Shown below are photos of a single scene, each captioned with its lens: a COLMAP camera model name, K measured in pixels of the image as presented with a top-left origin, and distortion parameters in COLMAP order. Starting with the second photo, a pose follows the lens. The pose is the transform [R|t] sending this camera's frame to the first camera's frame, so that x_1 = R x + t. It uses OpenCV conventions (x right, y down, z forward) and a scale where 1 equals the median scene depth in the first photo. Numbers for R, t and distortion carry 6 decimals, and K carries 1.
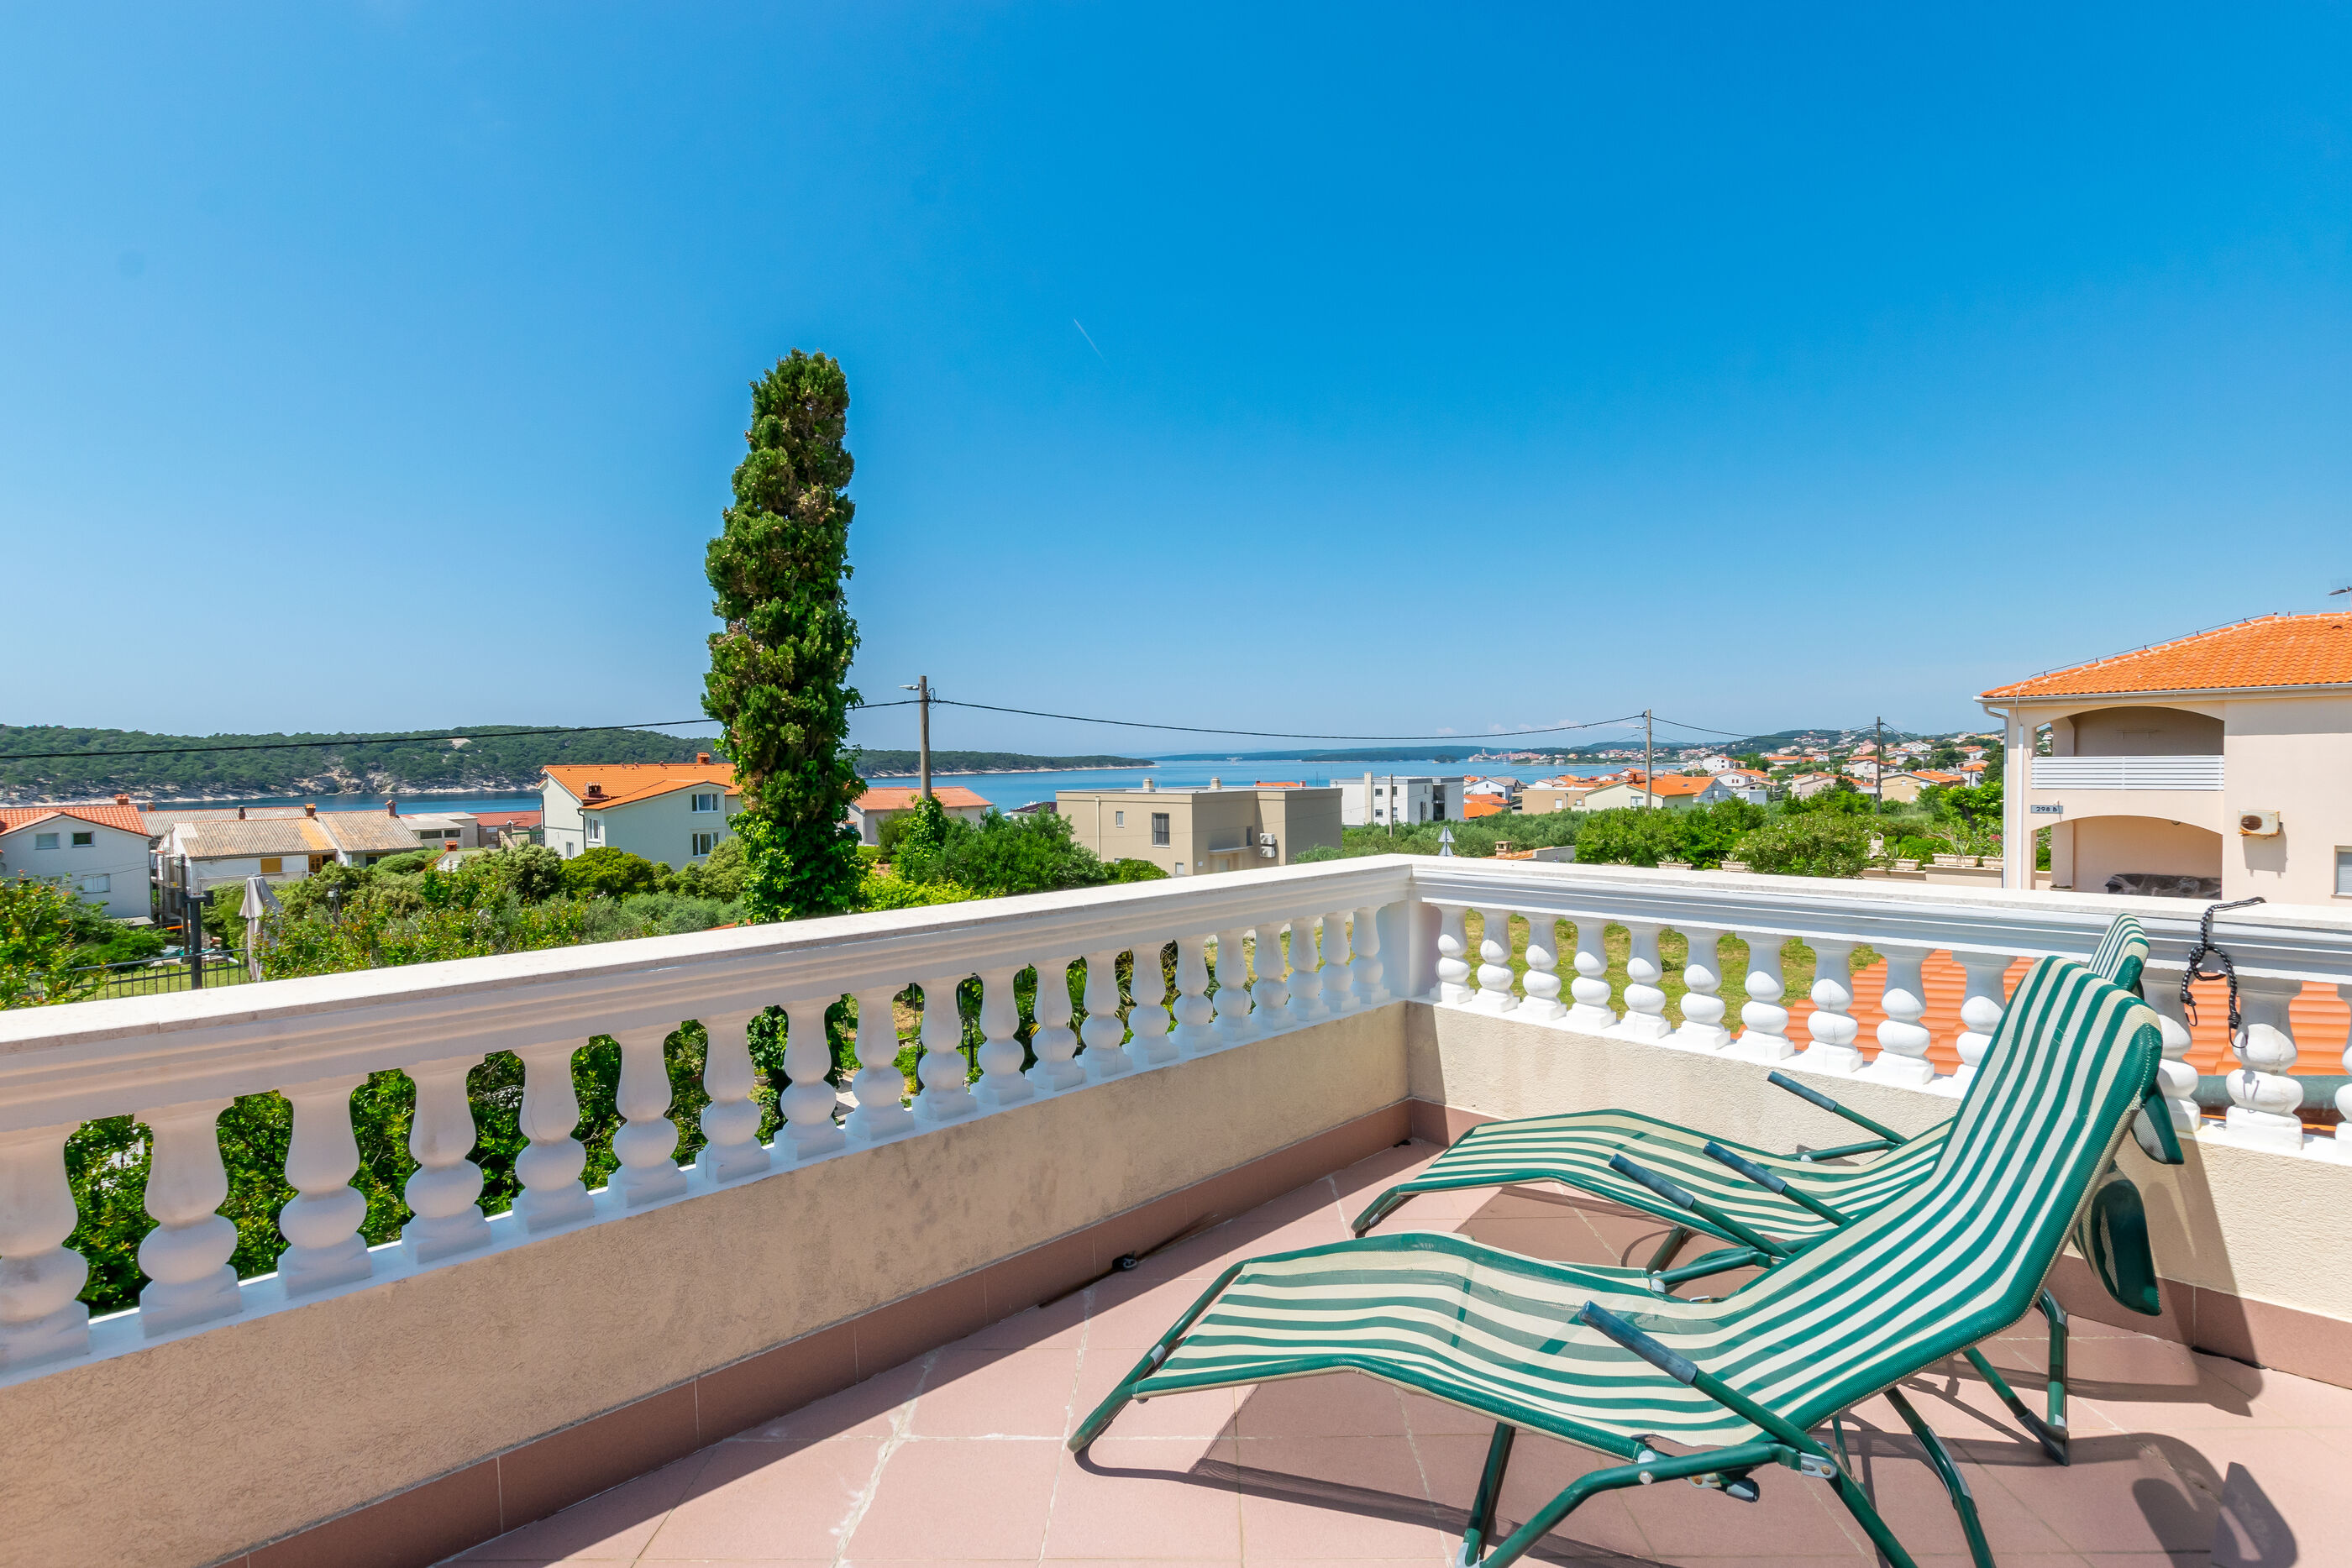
lens RADIAL K [[1014.9, 0, 1203.6], [0, 1014.9, 763.1], [0, 0, 1]] dist [0.008425, 0.000272]
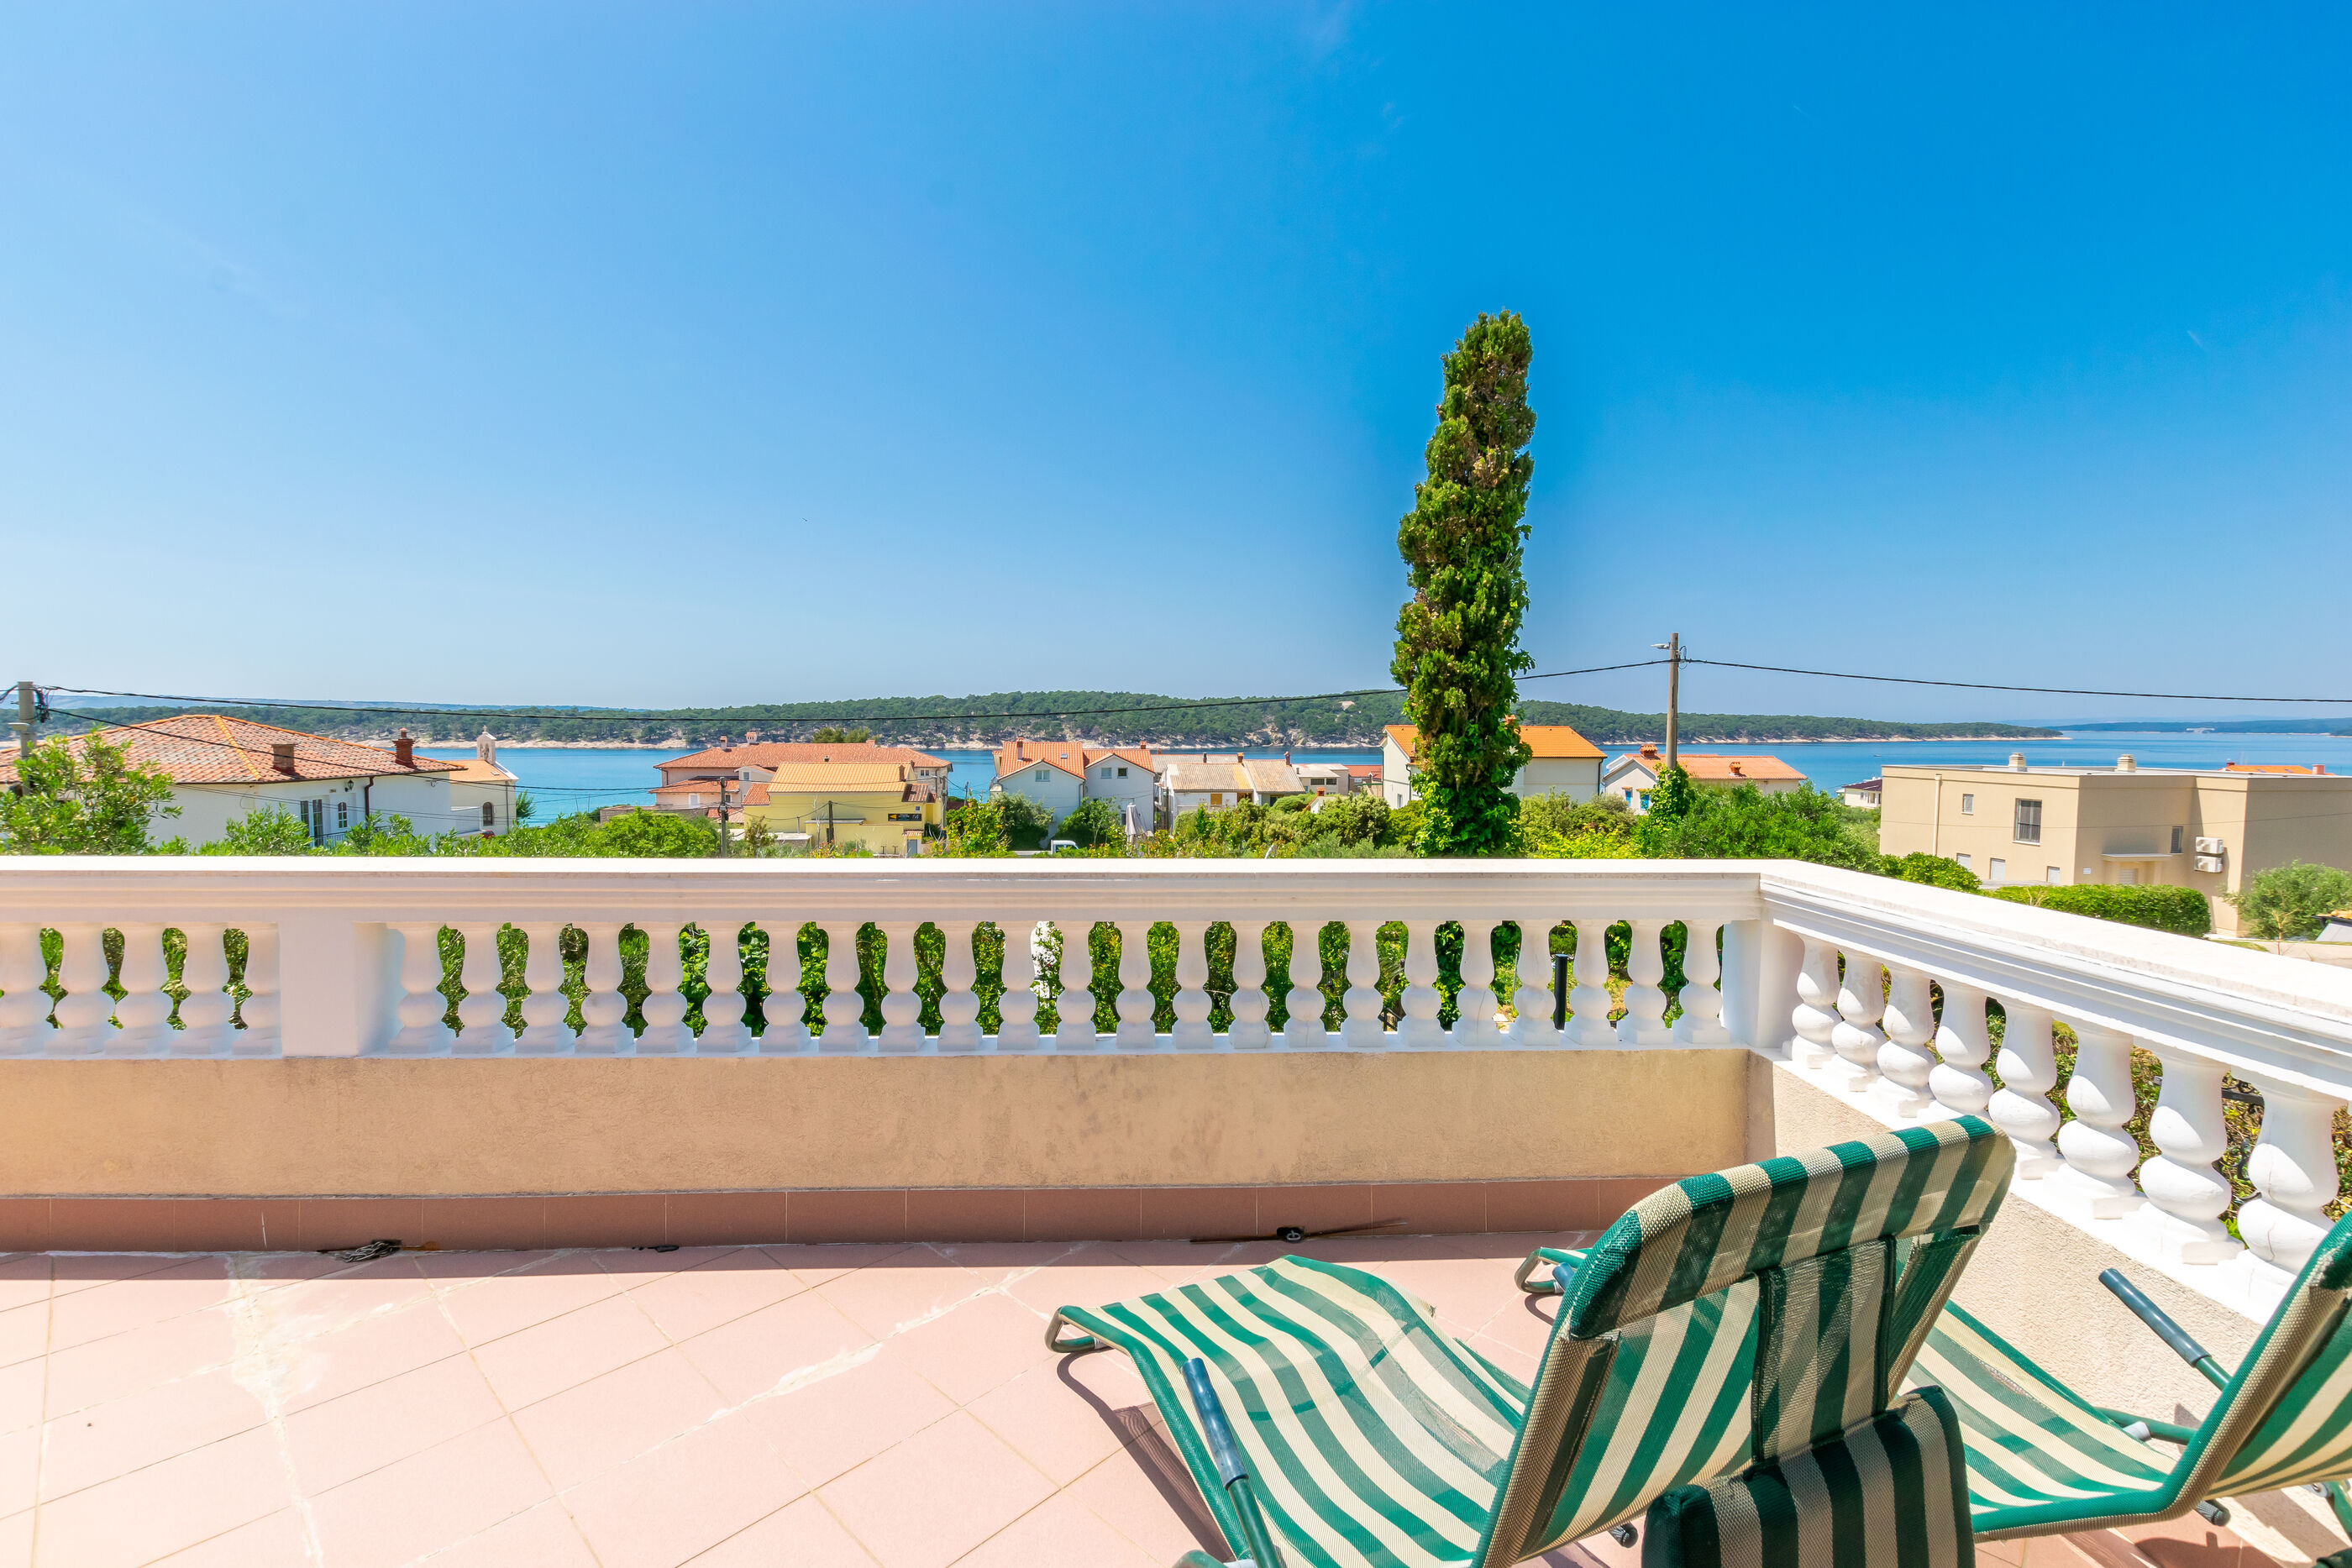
lens RADIAL K [[1068.5, 0, 1260.0], [0, 1068.5, 771.1], [0, 0, 1]] dist [0.002050, -0.000179]
pose [[0.755561, 0.042577, -0.653693, 0.152674], [-0.015528, 0.998769, 0.047105, -0.002794], [0.654894, -0.025440, 0.755292, 0.054411]]
